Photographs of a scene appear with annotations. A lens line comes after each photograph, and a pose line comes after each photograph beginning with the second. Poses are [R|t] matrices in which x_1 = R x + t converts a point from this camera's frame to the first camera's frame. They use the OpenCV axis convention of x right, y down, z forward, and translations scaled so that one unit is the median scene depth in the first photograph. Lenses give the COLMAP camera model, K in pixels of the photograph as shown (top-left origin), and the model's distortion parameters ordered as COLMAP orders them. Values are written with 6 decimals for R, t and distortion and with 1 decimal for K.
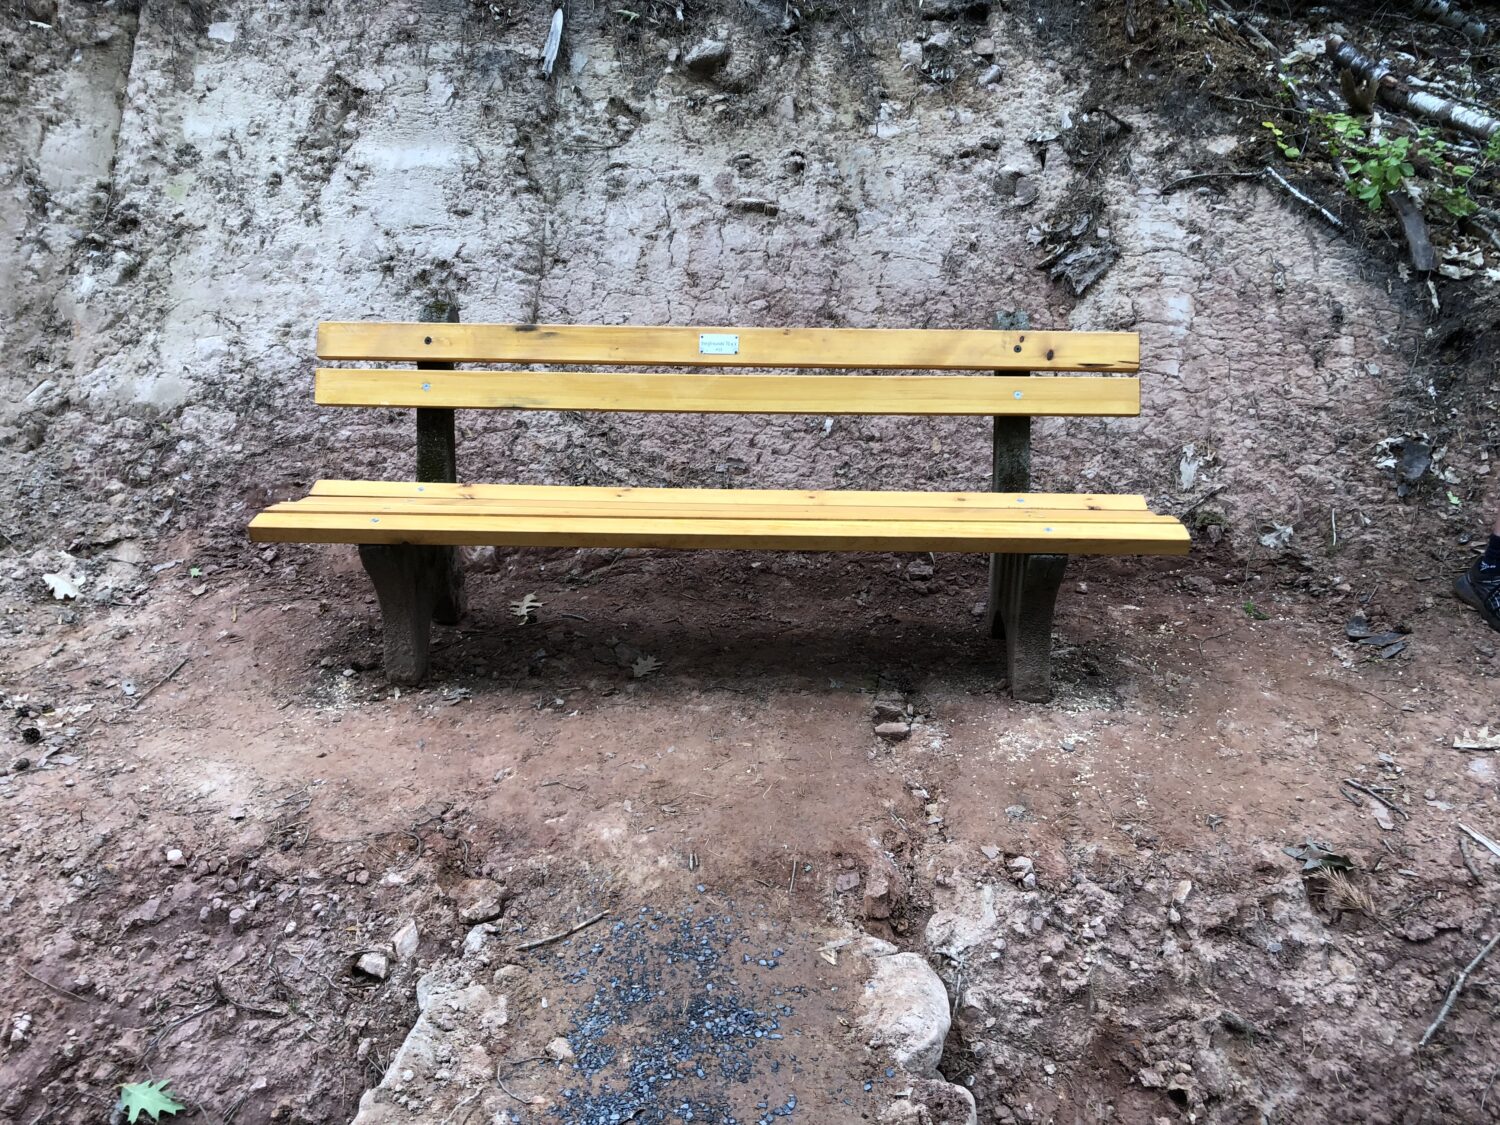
lens RADIAL K [[1226.0, 0, 710.7], [0, 1226.0, 547.6], [0, 0, 1]] dist [0.016832, 0.005160]
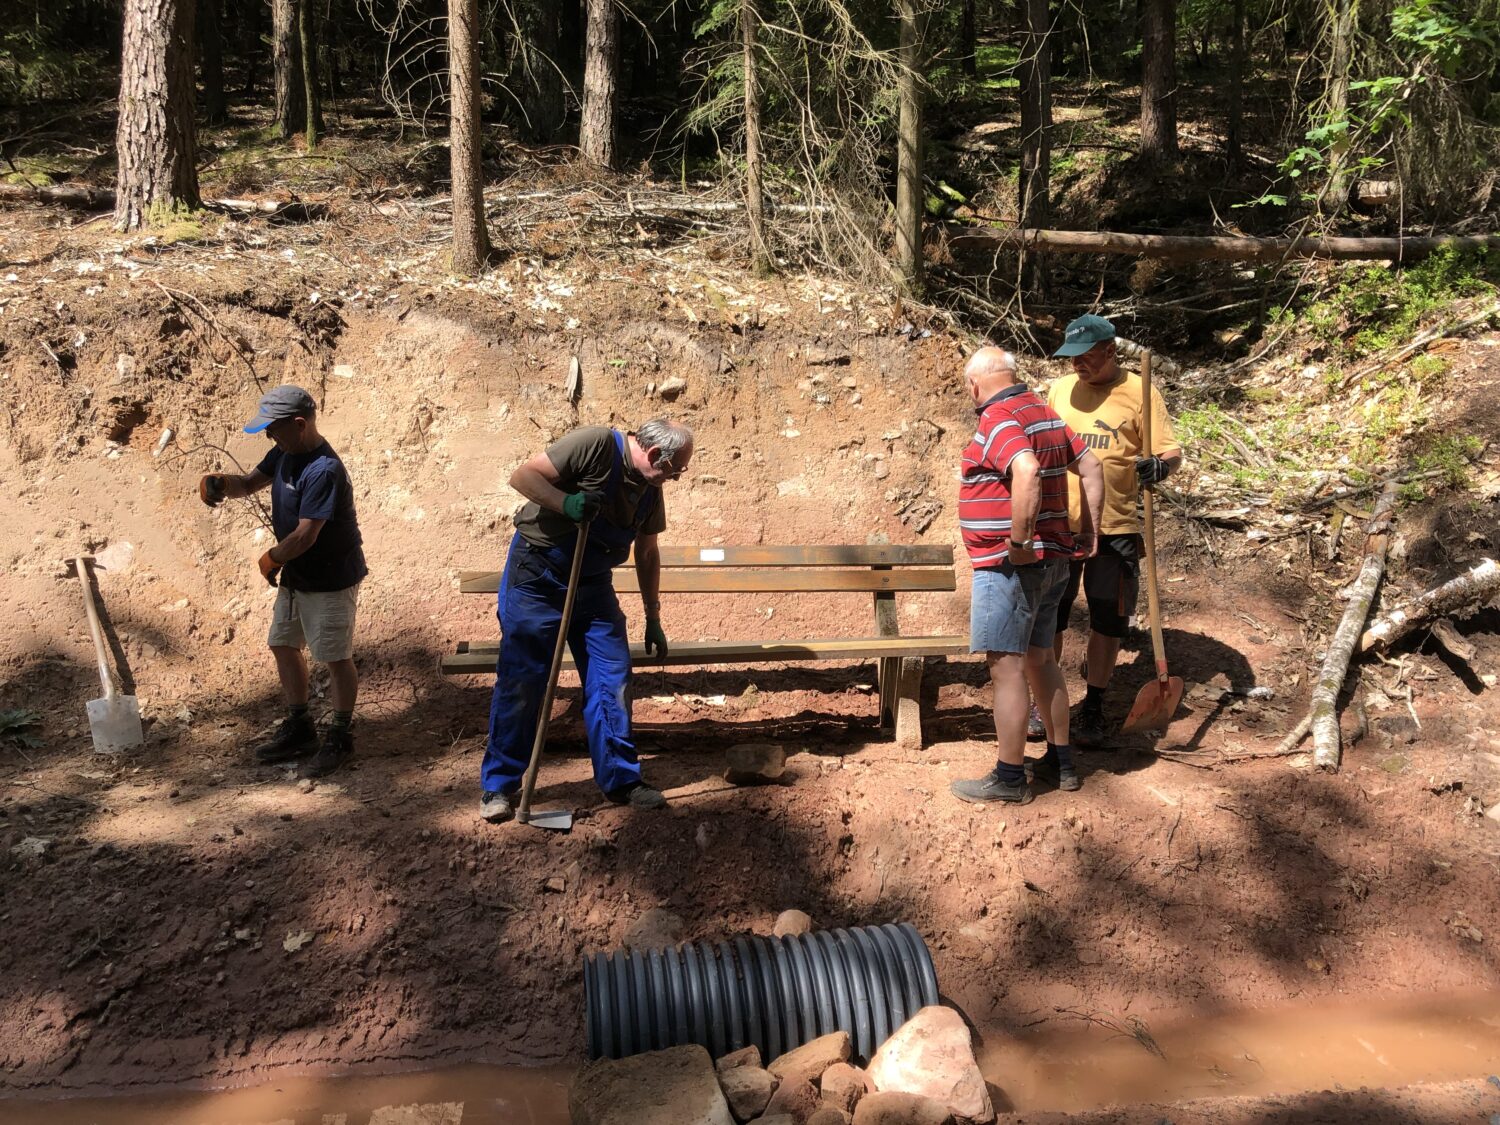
lens RADIAL K [[1226.0, 0, 750.5], [0, 1226.0, 558.2], [0, 0, 1]] dist [0.016832, 0.005160]
pose [[0.989589, -0.016406, 0.142981, -0.137931], [0.048768, 0.972930, -0.225896, 0.168266], [-0.135404, 0.230517, 0.963601, -0.465387]]
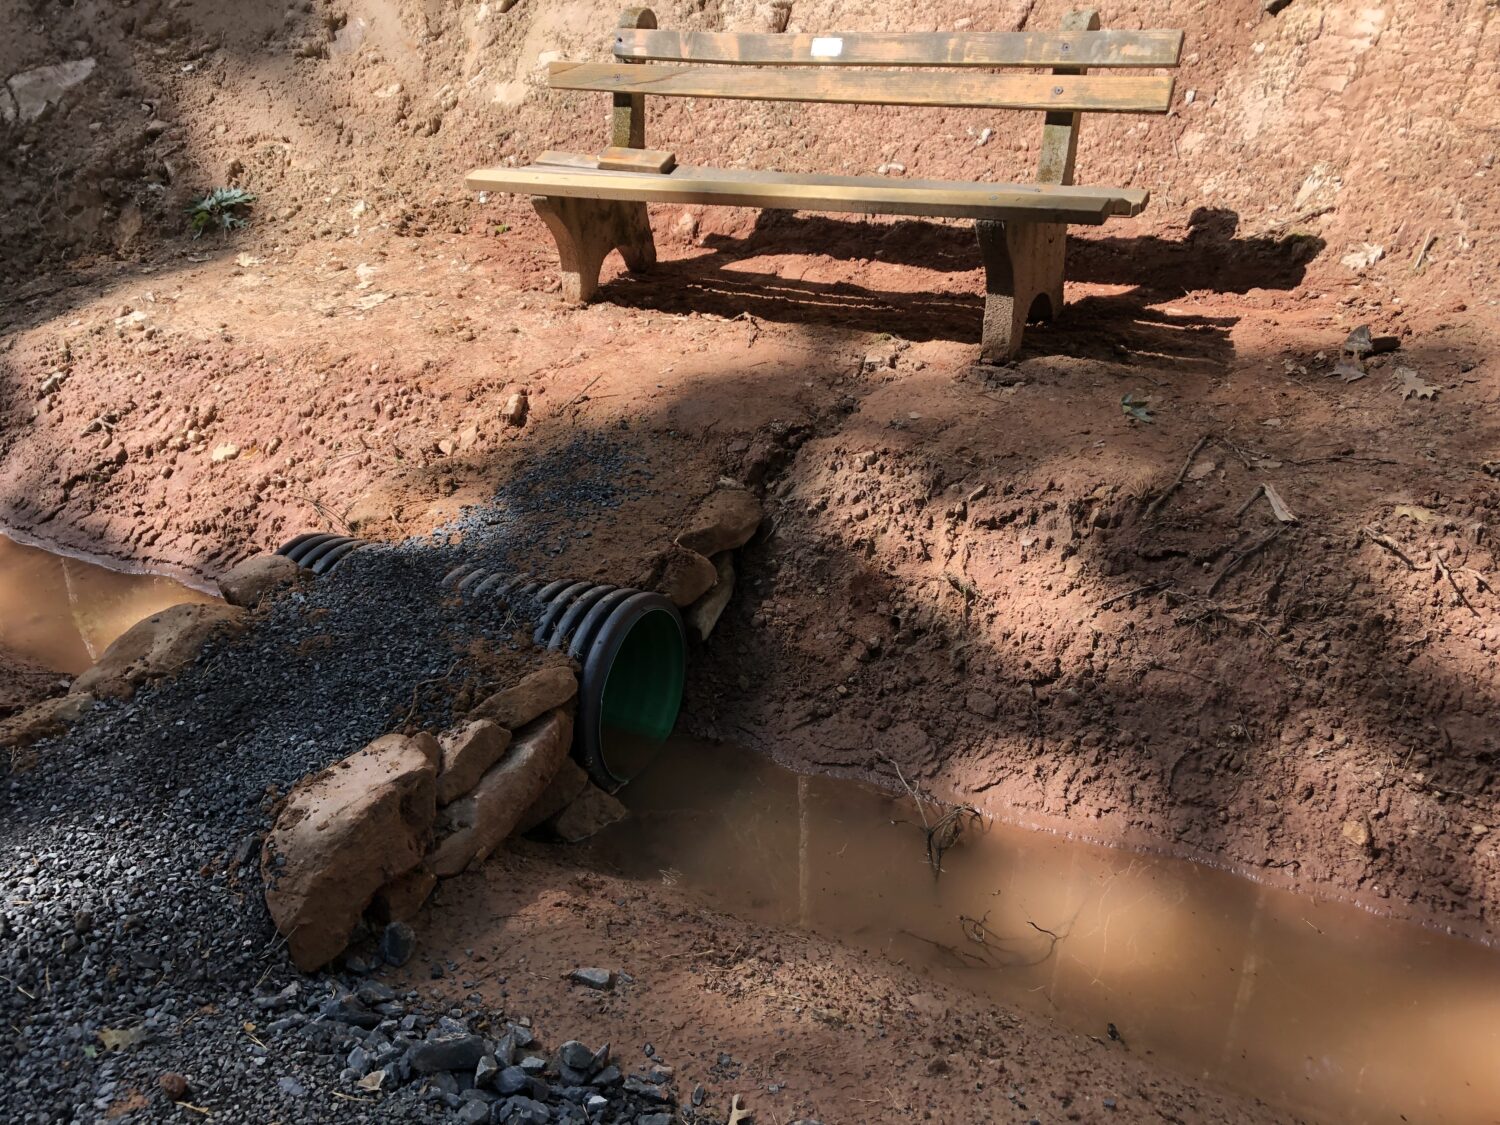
lens RADIAL K [[1226.0, 0, 746.7], [0, 1226.0, 568.4], [0, 0, 1]] dist [0.016832, 0.005160]
pose [[0.882699, 0.185168, -0.431920, 0.425330], [-0.110589, 0.975135, 0.192044, 0.085255], [0.456741, -0.121752, 0.881229, -0.112405]]
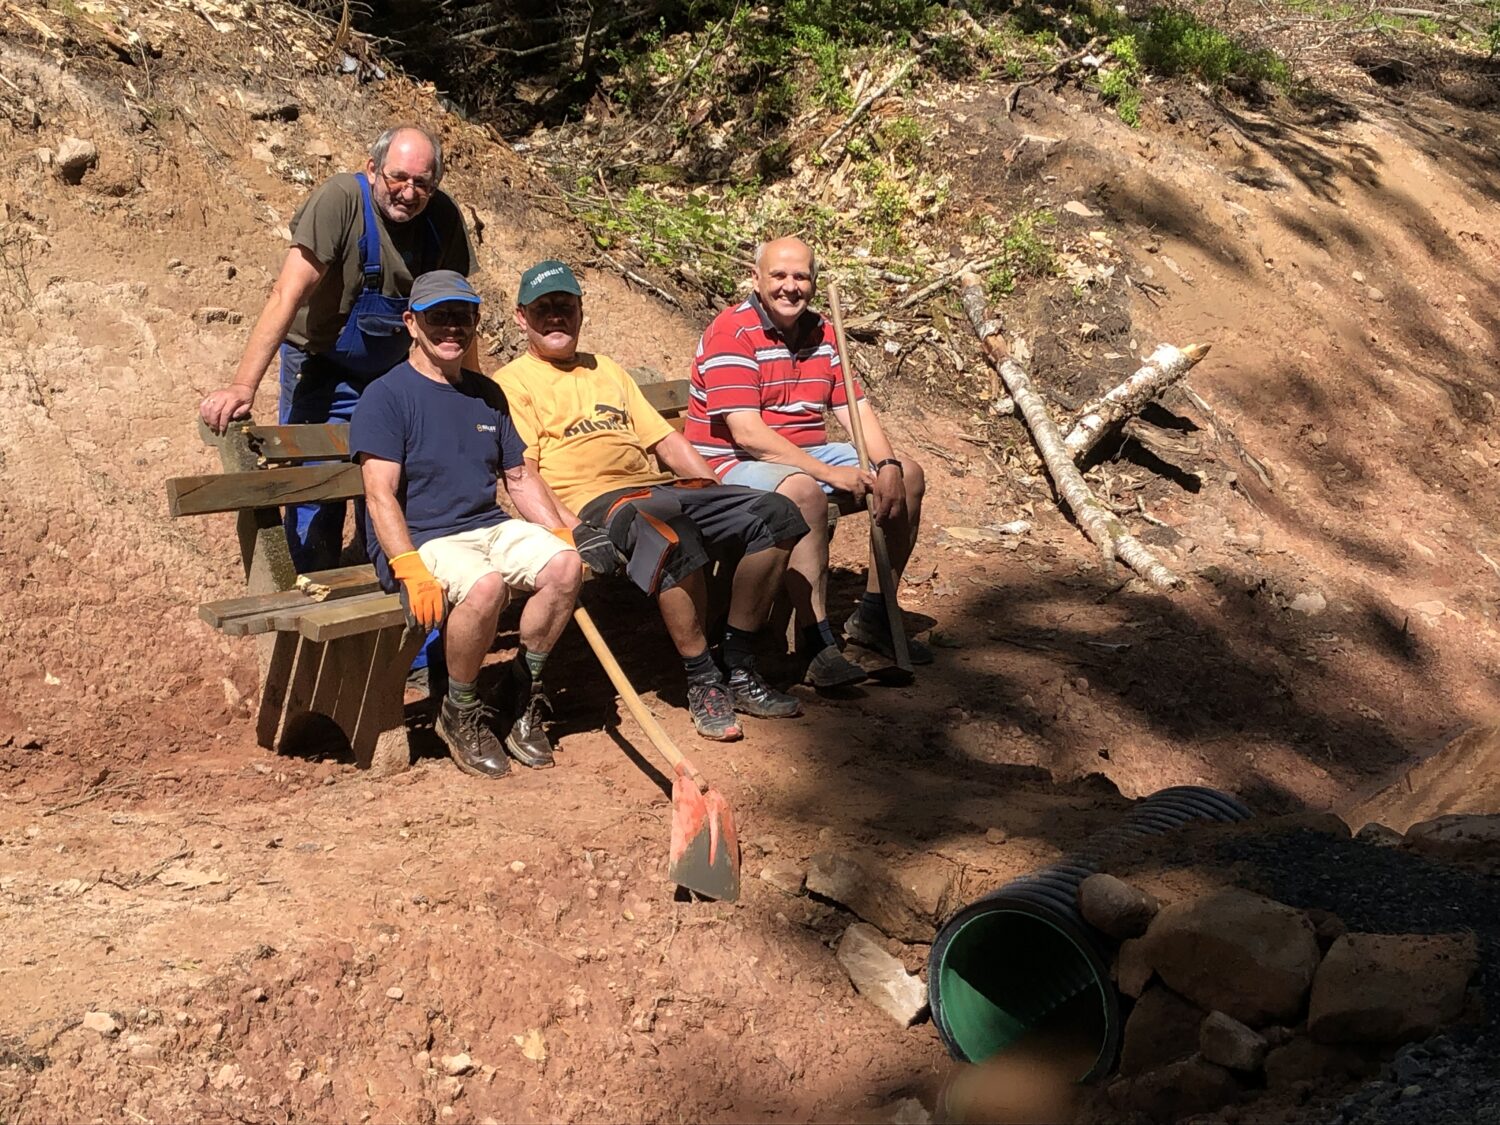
lens RADIAL K [[2275.7, 0, 750.5], [0, 2275.7, 562.8], [0, 0, 1]] dist [-0.026890, 0.000000]
pose [[0.554656, -0.140245, 0.820175, -1.135522], [0.310066, 0.949537, -0.047321, 0.089786], [-0.772150, 0.280555, 0.570152, -0.182166]]
